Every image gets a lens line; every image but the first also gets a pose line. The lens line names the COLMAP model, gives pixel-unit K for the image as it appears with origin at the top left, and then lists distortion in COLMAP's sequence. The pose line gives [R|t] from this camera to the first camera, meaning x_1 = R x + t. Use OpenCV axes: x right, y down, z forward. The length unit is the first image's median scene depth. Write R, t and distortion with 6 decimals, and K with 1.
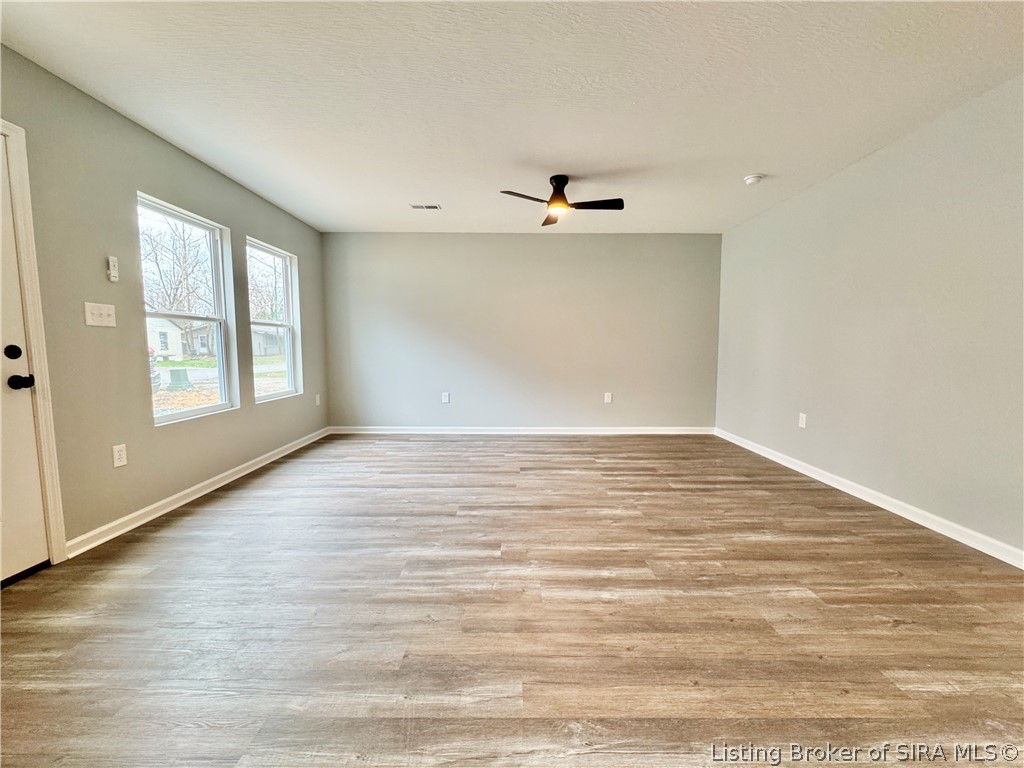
lens RADIAL K [[409.2, 0, 512.0], [0, 409.2, 384.0], [0, 0, 1]] dist [-0.002114, -0.000298]
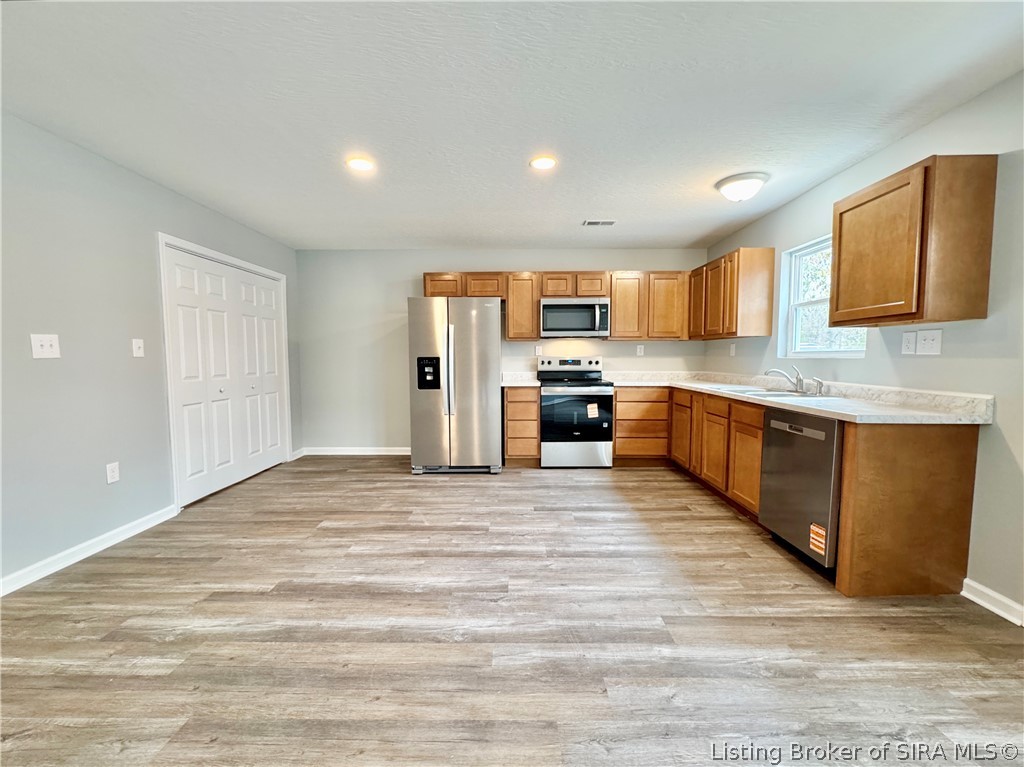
lens RADIAL K [[409.2, 0, 512.0], [0, 409.2, 383.5], [0, 0, 1]] dist [-0.002114, -0.000298]
pose [[-0.999954, -0.000914, 0.009599, -0.041228], [0.000577, 0.988049, 0.154140, -0.241892], [-0.009625, 0.154138, -0.988002, 1.910220]]
